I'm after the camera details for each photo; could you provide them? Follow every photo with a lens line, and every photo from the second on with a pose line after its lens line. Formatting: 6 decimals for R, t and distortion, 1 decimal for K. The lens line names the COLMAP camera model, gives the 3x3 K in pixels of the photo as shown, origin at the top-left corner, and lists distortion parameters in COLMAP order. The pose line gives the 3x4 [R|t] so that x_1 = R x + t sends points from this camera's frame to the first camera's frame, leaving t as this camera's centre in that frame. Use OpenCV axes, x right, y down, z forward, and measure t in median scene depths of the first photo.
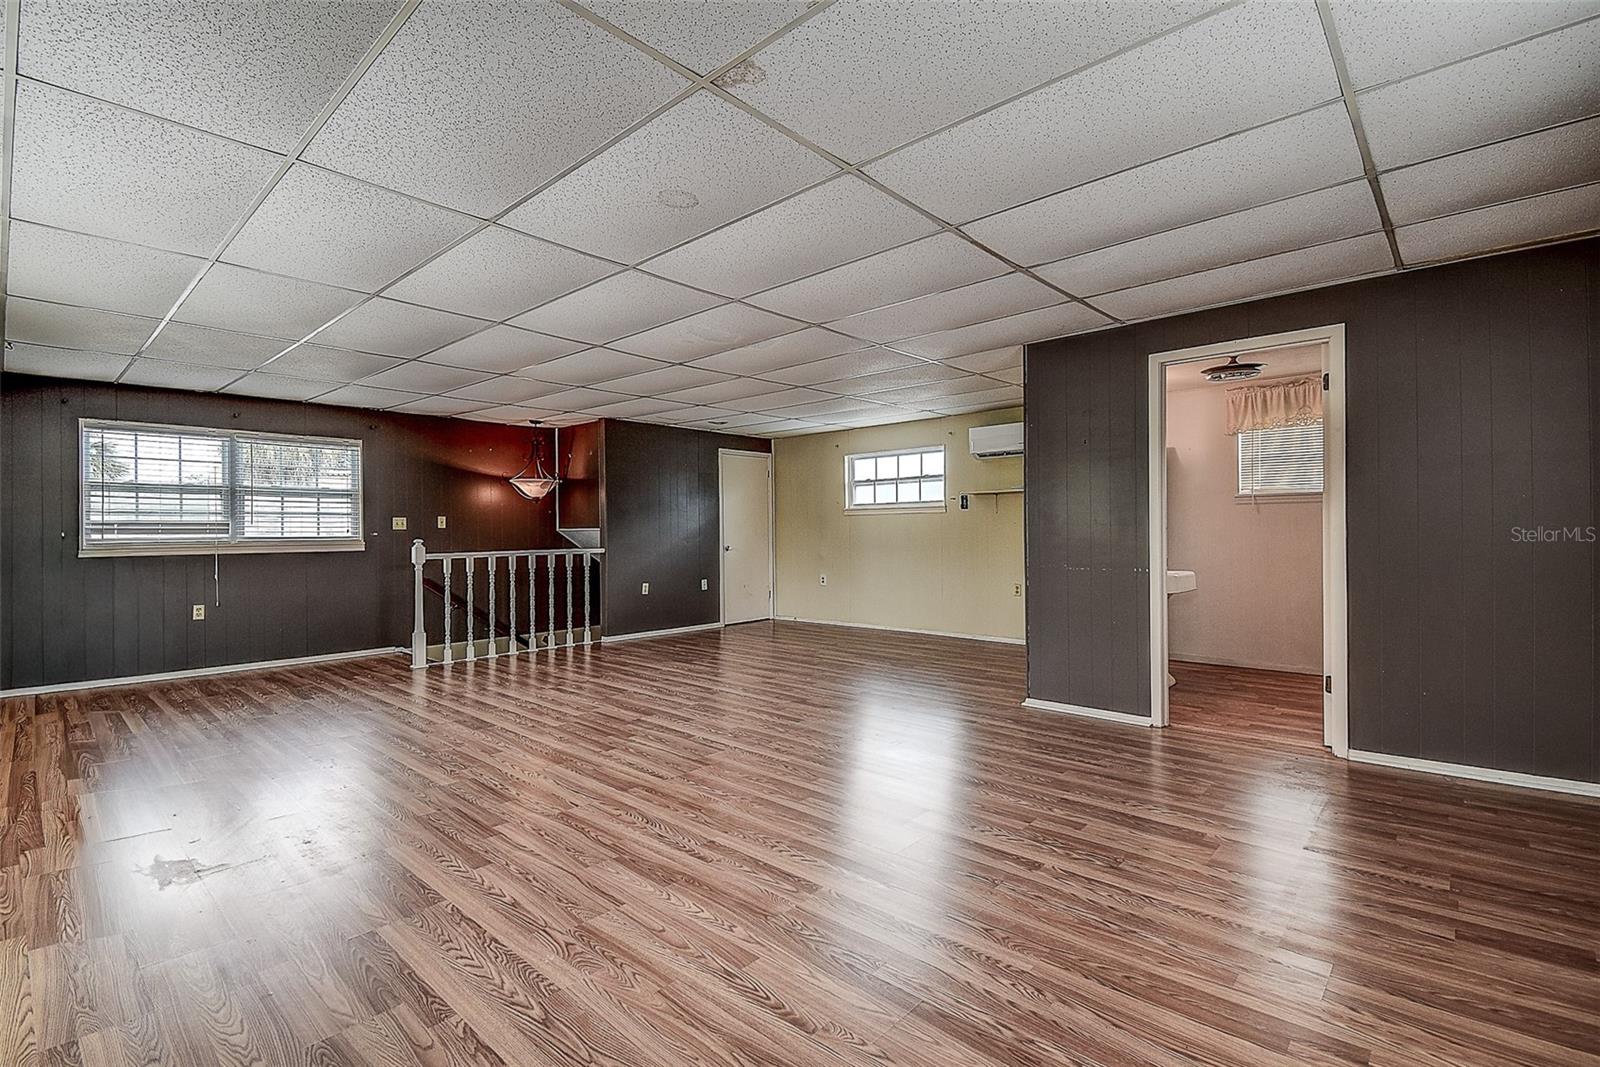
lens RADIAL K [[725.7, 0, 790.8], [0, 725.7, 528.7], [0, 0, 1]] dist [0.015936, -0.017549]
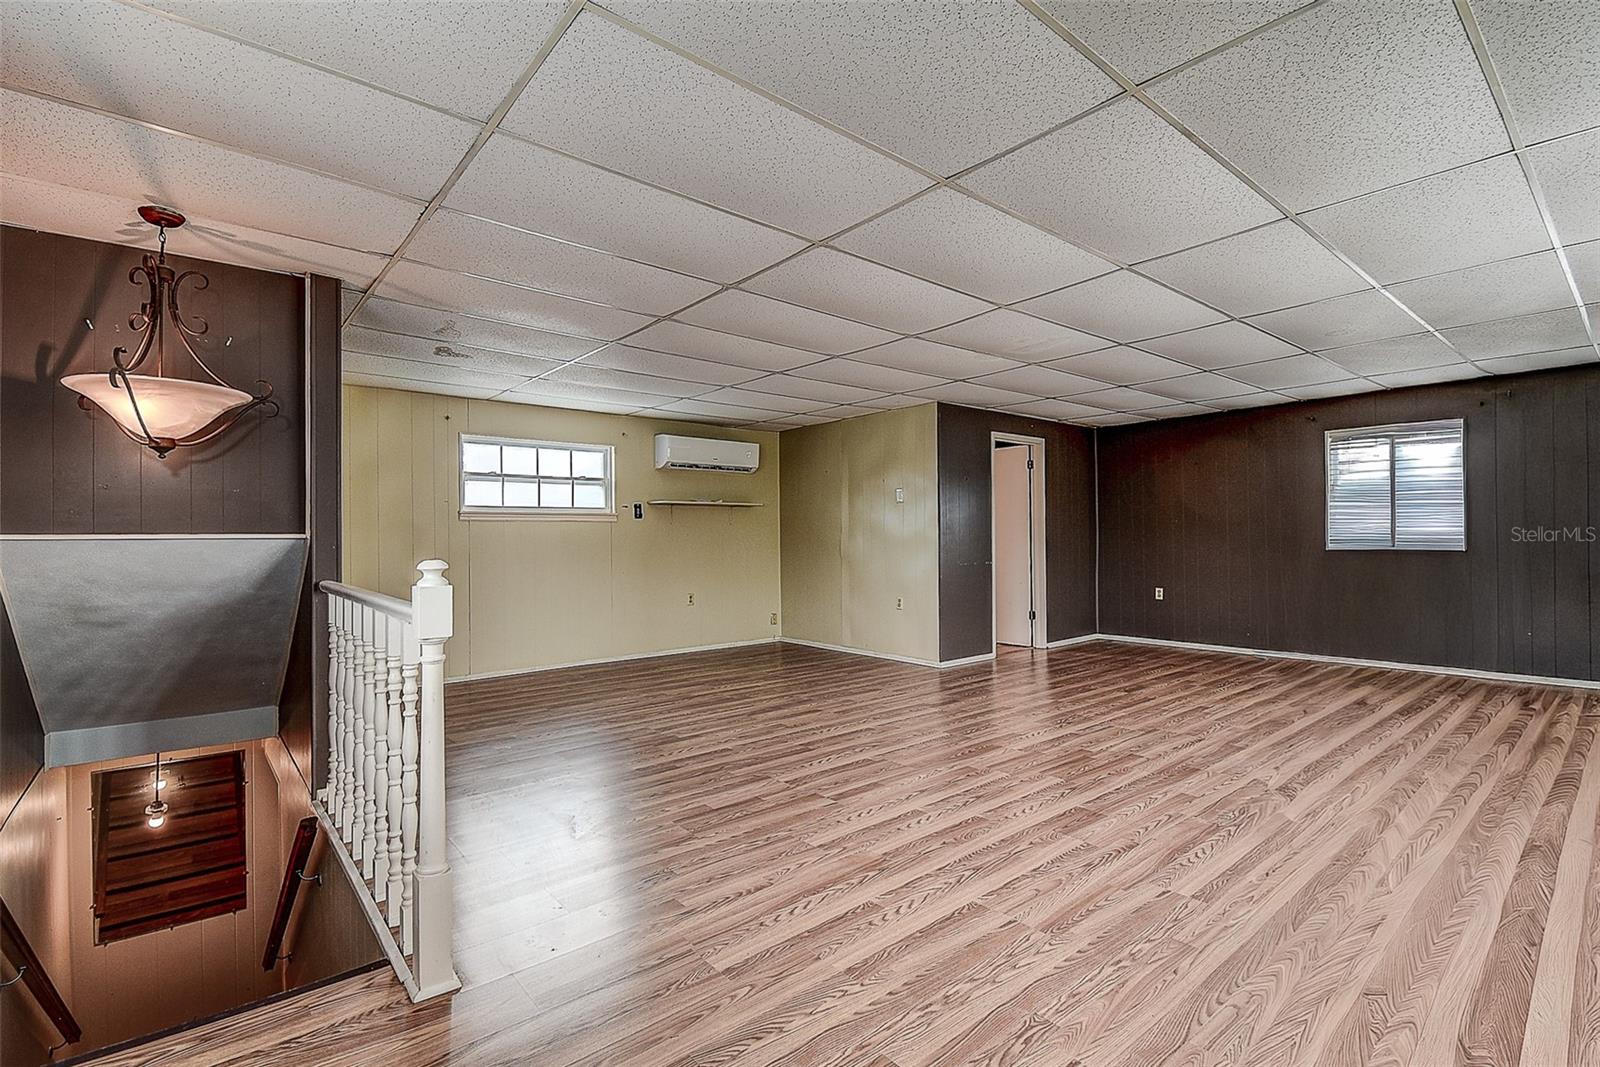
lens RADIAL K [[725.7, 0, 794.4], [0, 725.7, 540.3], [0, 0, 1]] dist [0.015936, -0.017549]
pose [[0.132668, 0.007174, 0.991135, -0.750212], [0.000543, 0.999973, -0.007311, 0.008544], [-0.991160, 0.001508, 0.132661, 0.767605]]
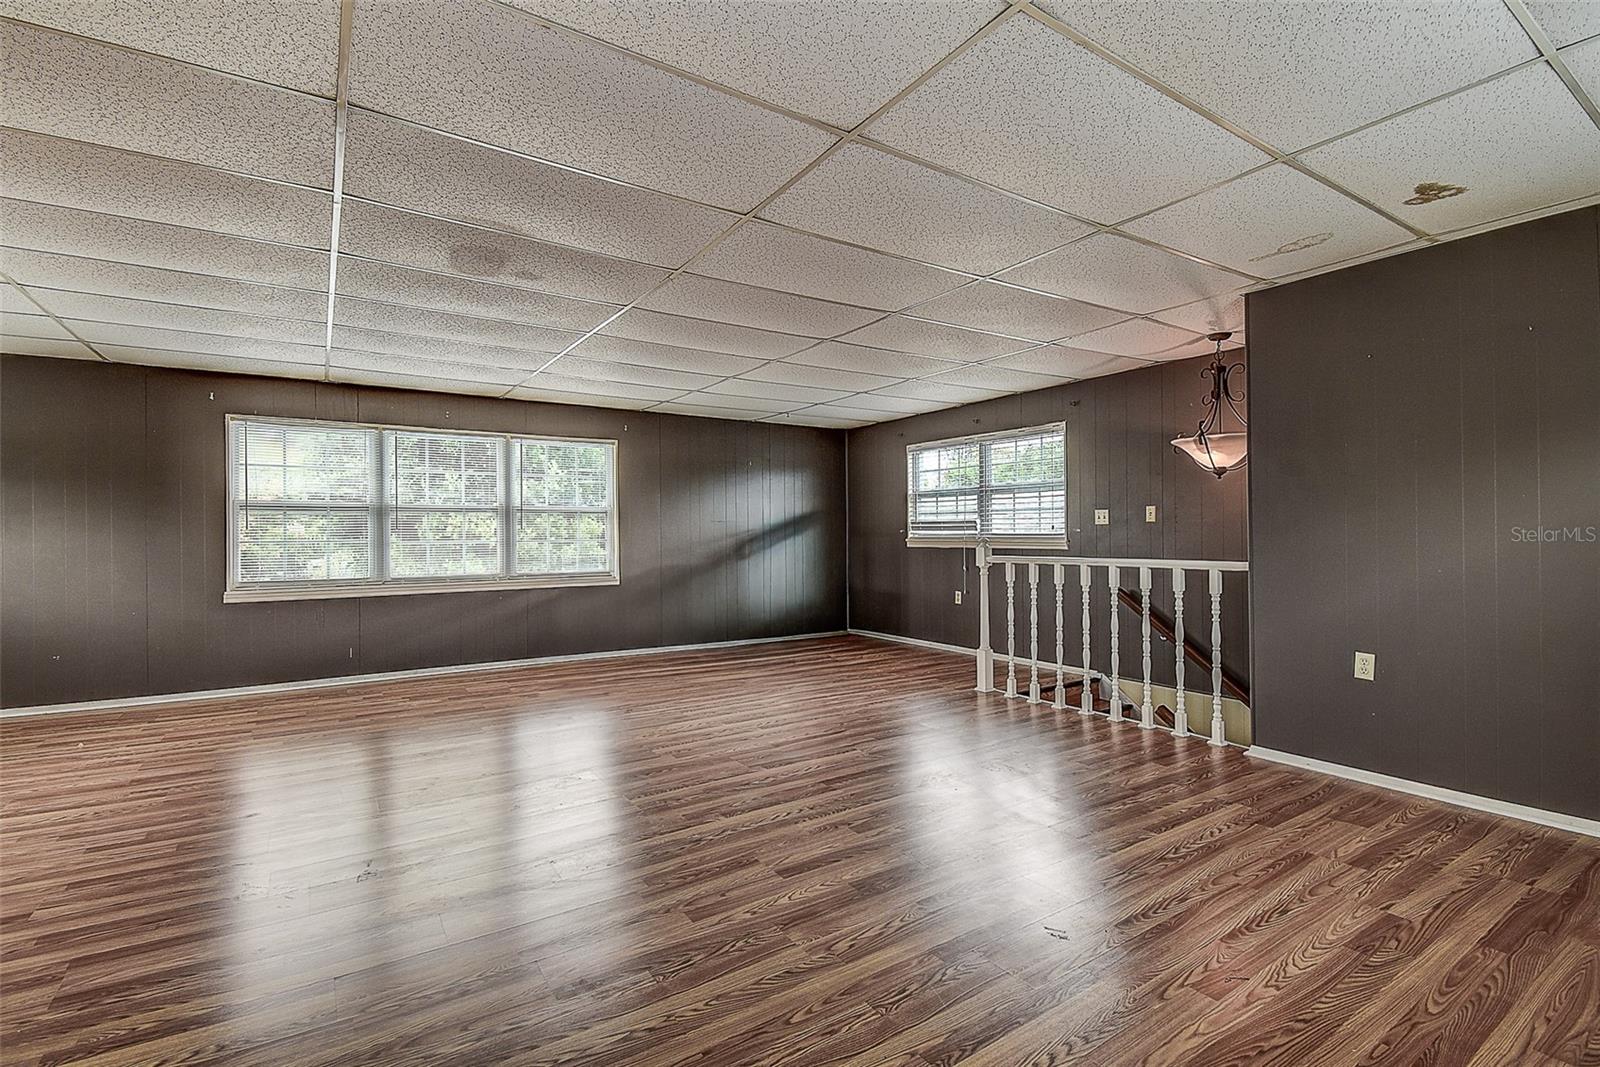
lens RADIAL K [[725.7, 0, 796.5], [0, 725.7, 532.7], [0, 0, 1]] dist [0.015936, -0.017549]
pose [[-0.240315, 0.010417, -0.970639, 0.327630], [0.016474, 0.999842, 0.006651, -0.001342], [0.970555, -0.014392, -0.240448, 0.937773]]
